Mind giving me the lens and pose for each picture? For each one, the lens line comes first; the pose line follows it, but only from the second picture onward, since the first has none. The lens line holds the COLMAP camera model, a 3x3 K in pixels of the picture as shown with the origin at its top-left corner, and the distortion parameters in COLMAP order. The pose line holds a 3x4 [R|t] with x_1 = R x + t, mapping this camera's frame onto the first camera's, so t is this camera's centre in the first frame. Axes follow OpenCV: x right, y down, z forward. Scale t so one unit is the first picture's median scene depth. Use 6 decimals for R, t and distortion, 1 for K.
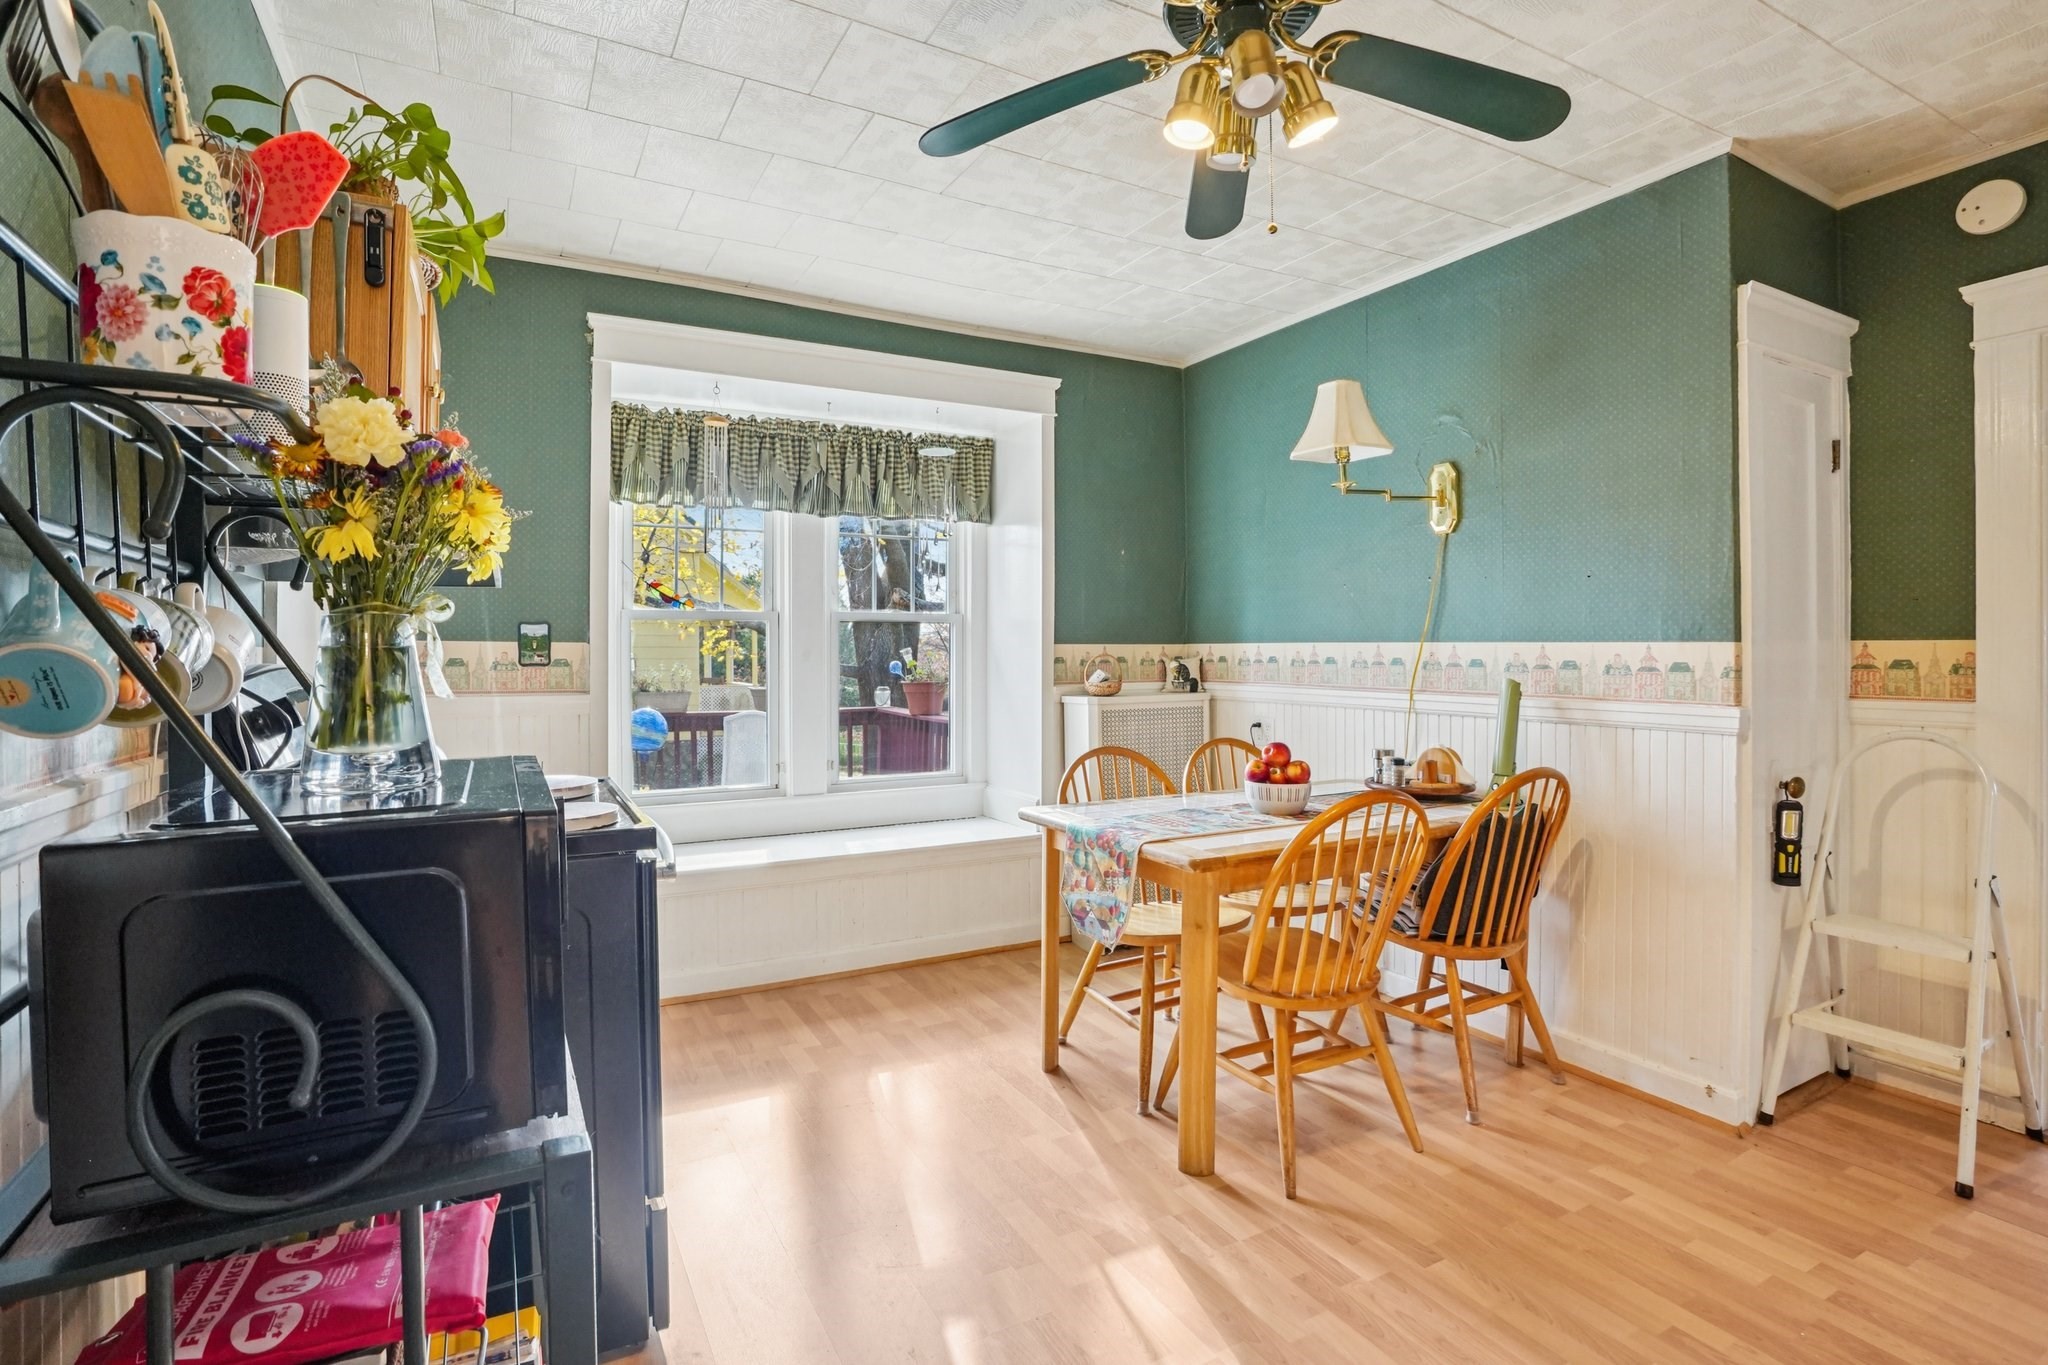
lens RADIAL K [[954.6, 0, 1014.1], [0, 954.6, 667.4], [0, 0, 1]] dist [-0.048470, 0.007348]
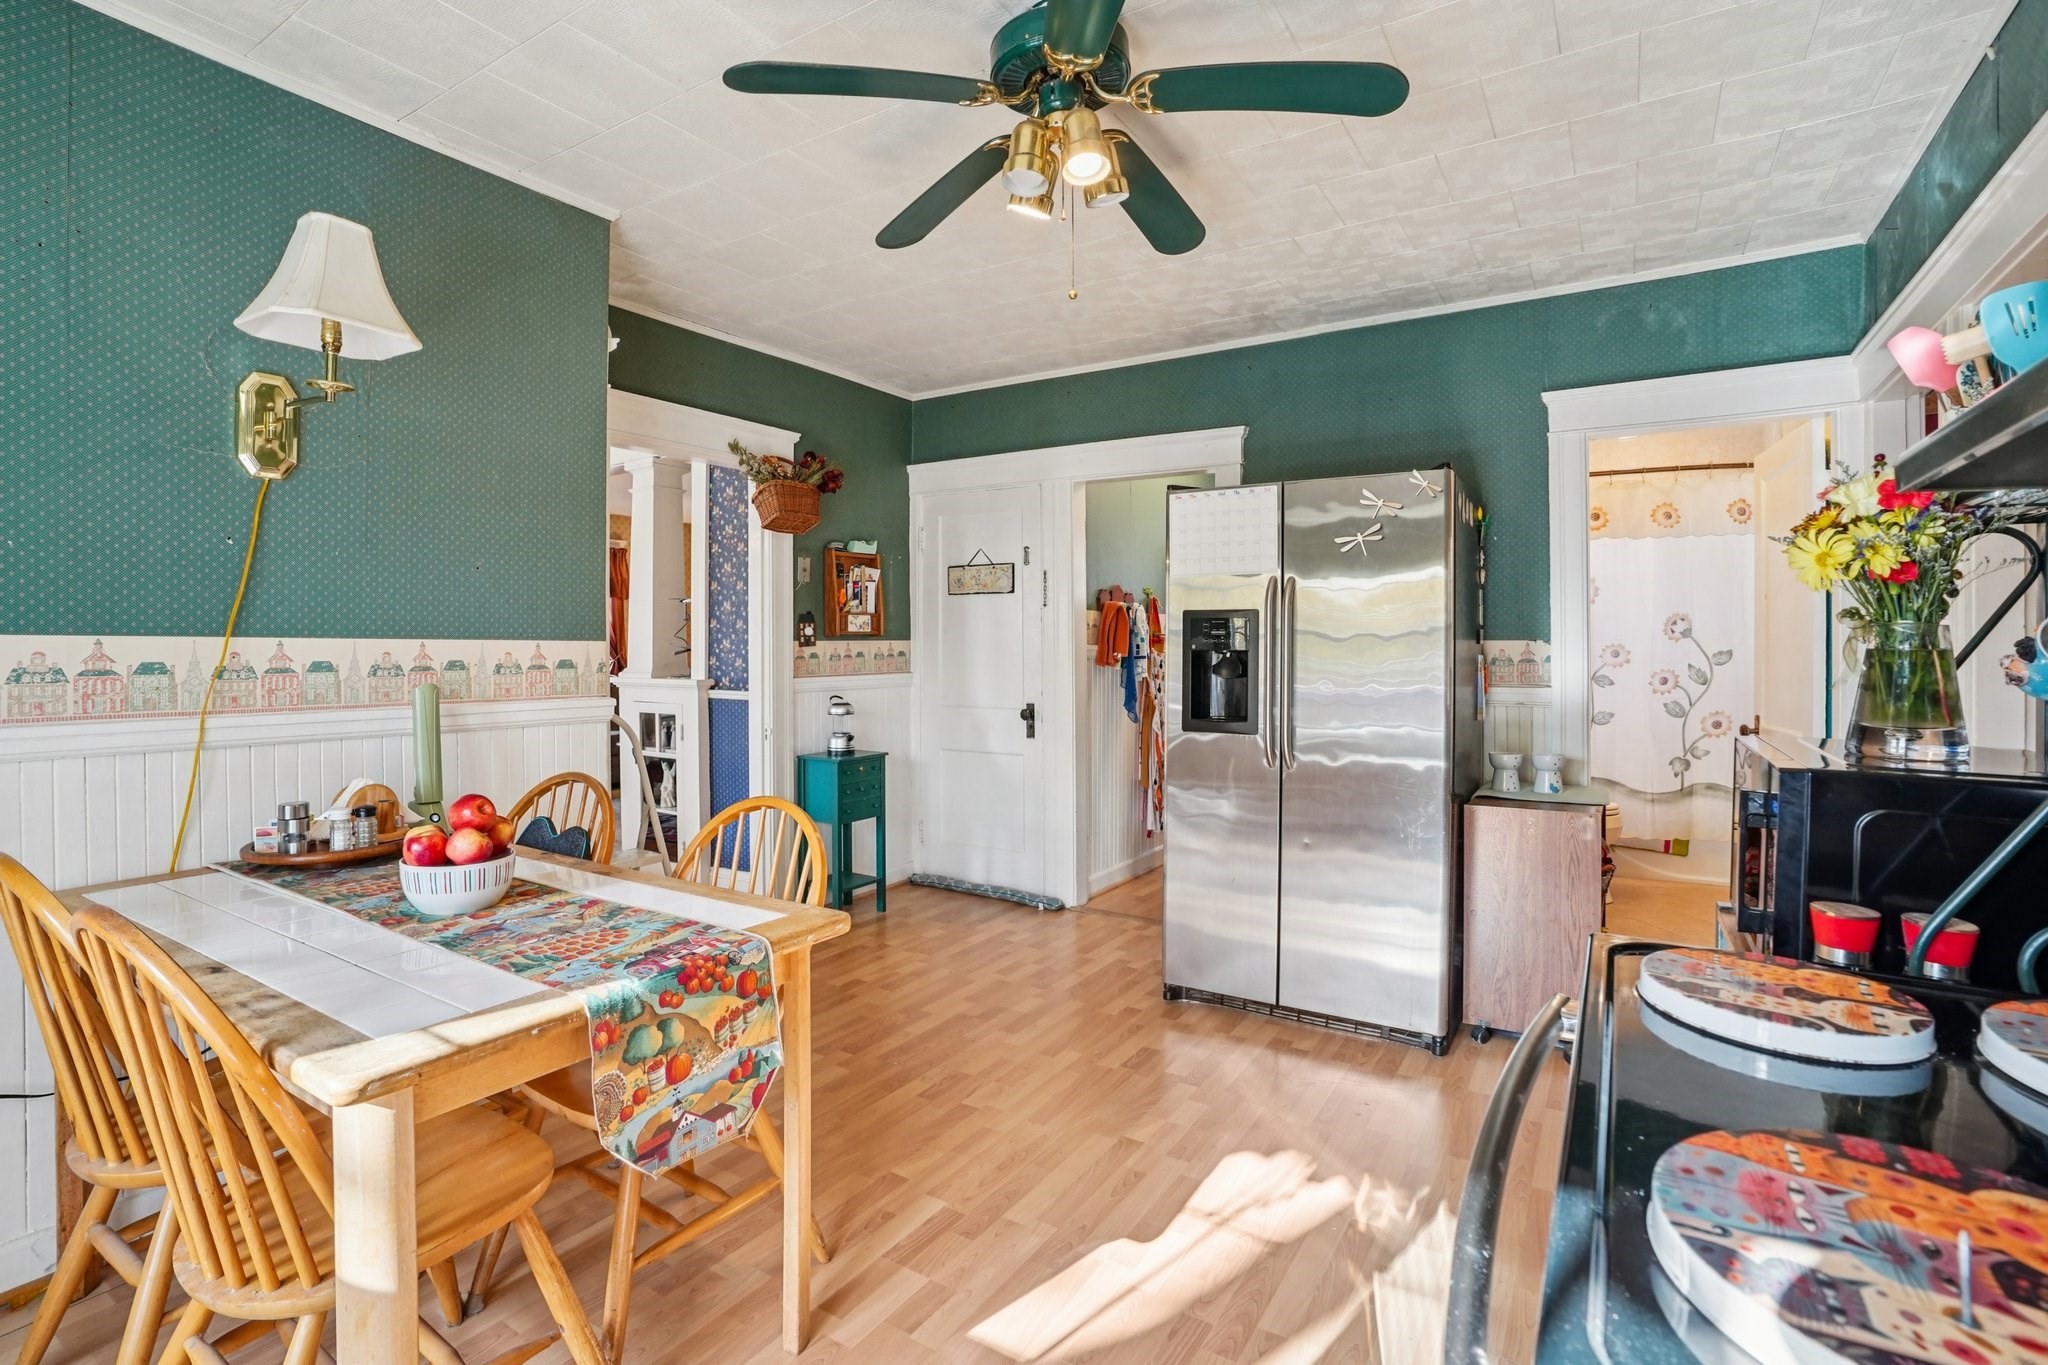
lens RADIAL K [[954.6, 0, 1034.6], [0, 954.6, 640.2], [0, 0, 1]] dist [-0.048470, 0.007348]
pose [[-0.499953, 0.005428, 0.866036, -0.451201], [0.014277, 0.999896, 0.001976, -0.020431], [-0.865935, 0.013353, -0.499978, 0.979909]]
